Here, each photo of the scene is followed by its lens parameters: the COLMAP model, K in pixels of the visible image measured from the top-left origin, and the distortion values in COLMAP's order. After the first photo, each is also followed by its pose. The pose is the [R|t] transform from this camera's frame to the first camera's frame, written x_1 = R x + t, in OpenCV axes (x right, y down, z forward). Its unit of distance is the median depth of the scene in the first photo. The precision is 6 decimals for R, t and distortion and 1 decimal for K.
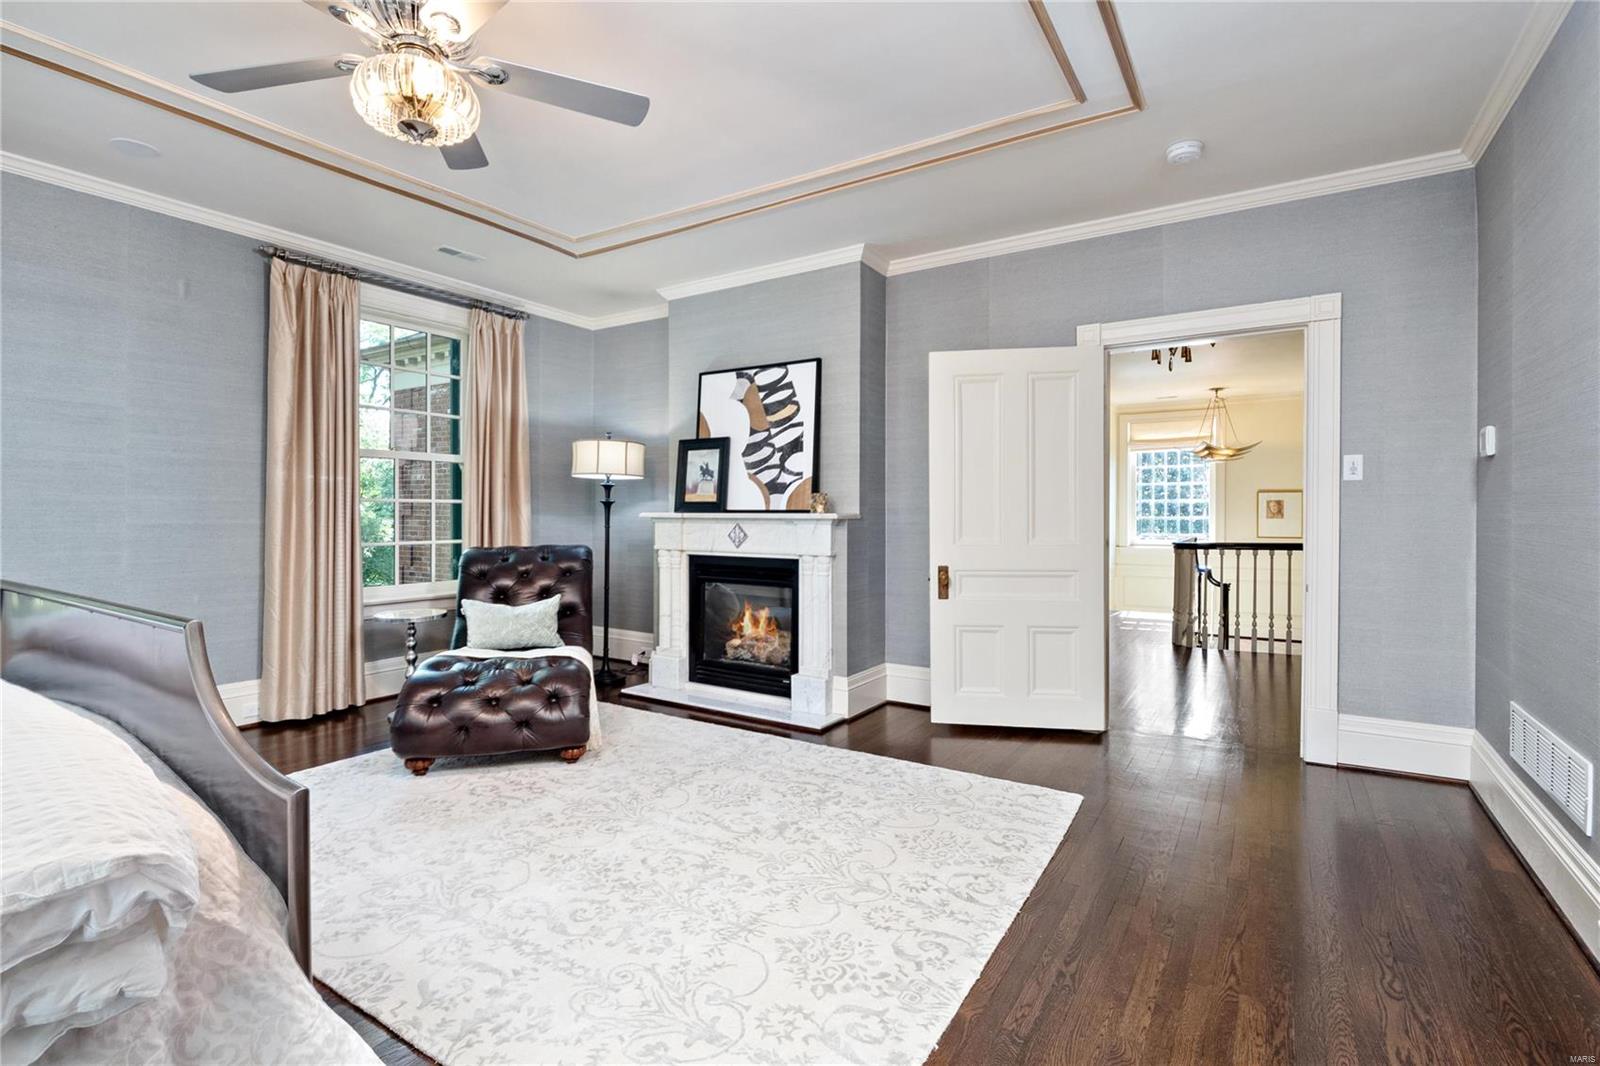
lens RADIAL K [[754.4, 0, 798.8], [0, 754.4, 521.5], [0, 0, 1]] dist [-0.001624, -0.006854]
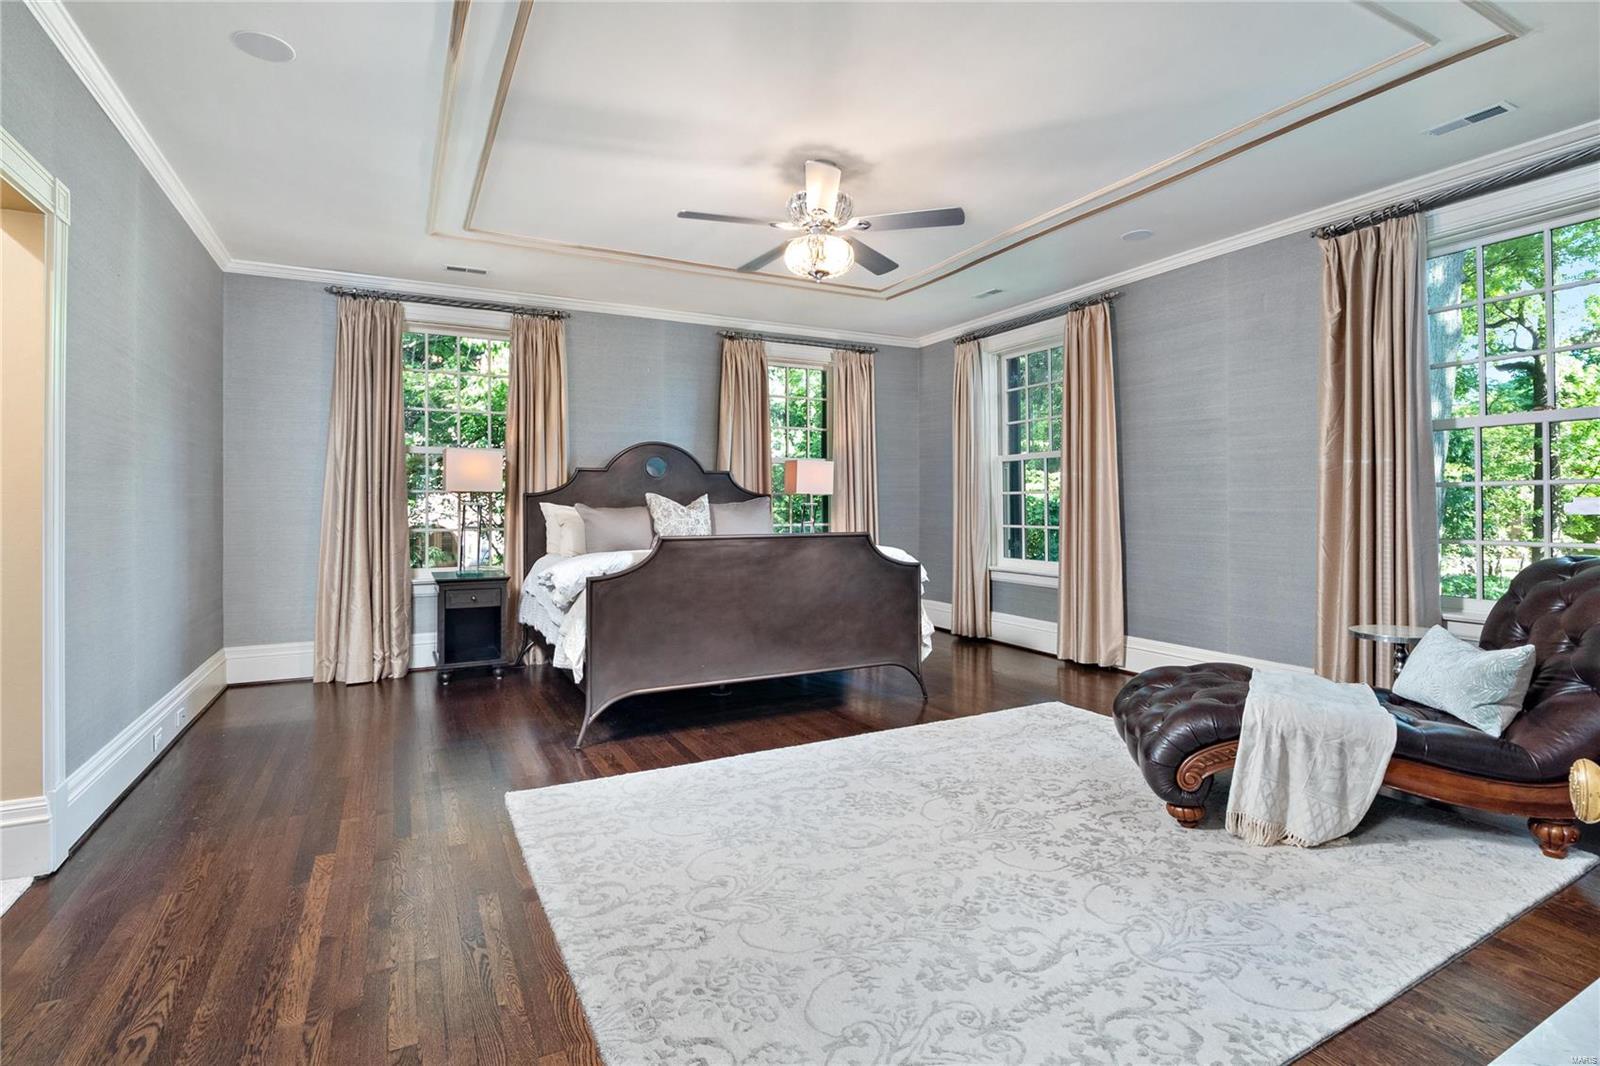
lens RADIAL K [[754.4, 0, 779.5], [0, 754.4, 494.1], [0, 0, 1]] dist [-0.001624, -0.006854]
pose [[-0.506113, -0.007487, -0.862435, 0.711195], [-0.011111, 0.999936, -0.002161, -0.014685], [0.862396, 0.008489, -0.506163, 1.280943]]
